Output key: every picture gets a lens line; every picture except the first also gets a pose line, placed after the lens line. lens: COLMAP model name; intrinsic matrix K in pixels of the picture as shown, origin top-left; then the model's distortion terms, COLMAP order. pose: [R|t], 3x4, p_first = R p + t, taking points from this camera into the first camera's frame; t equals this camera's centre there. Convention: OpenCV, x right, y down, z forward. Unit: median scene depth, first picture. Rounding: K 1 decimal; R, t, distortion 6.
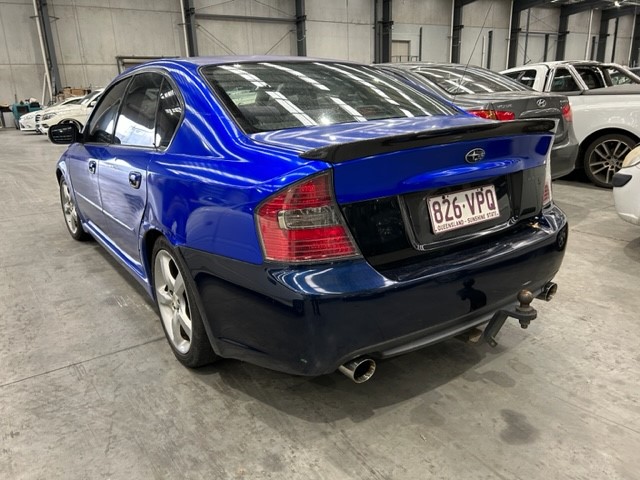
lens RADIAL K [[492.7, 0, 320.0], [0, 492.7, 240.0], [0, 0, 1]] dist [0.000787, -0.000711]
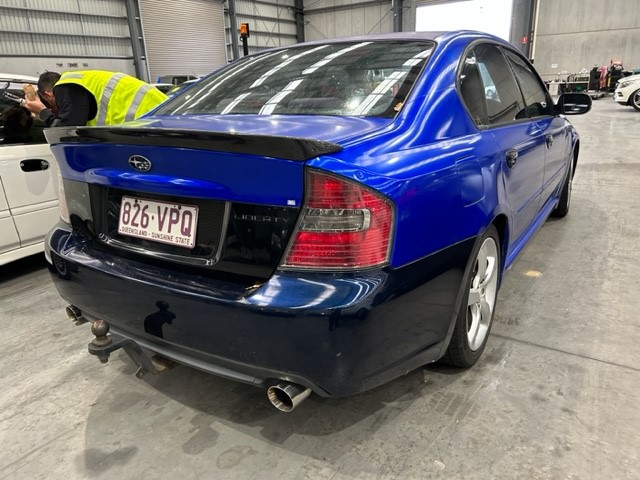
lens RADIAL K [[492.7, 0, 320.0], [0, 492.7, 240.0], [0, 0, 1]] dist [0.000787, -0.000711]
pose [[0.372928, 0.301958, -0.877352, 1.207934], [-0.241006, 0.944634, 0.222673, -0.304465], [0.896014, 0.128406, 0.425054, 0.896953]]
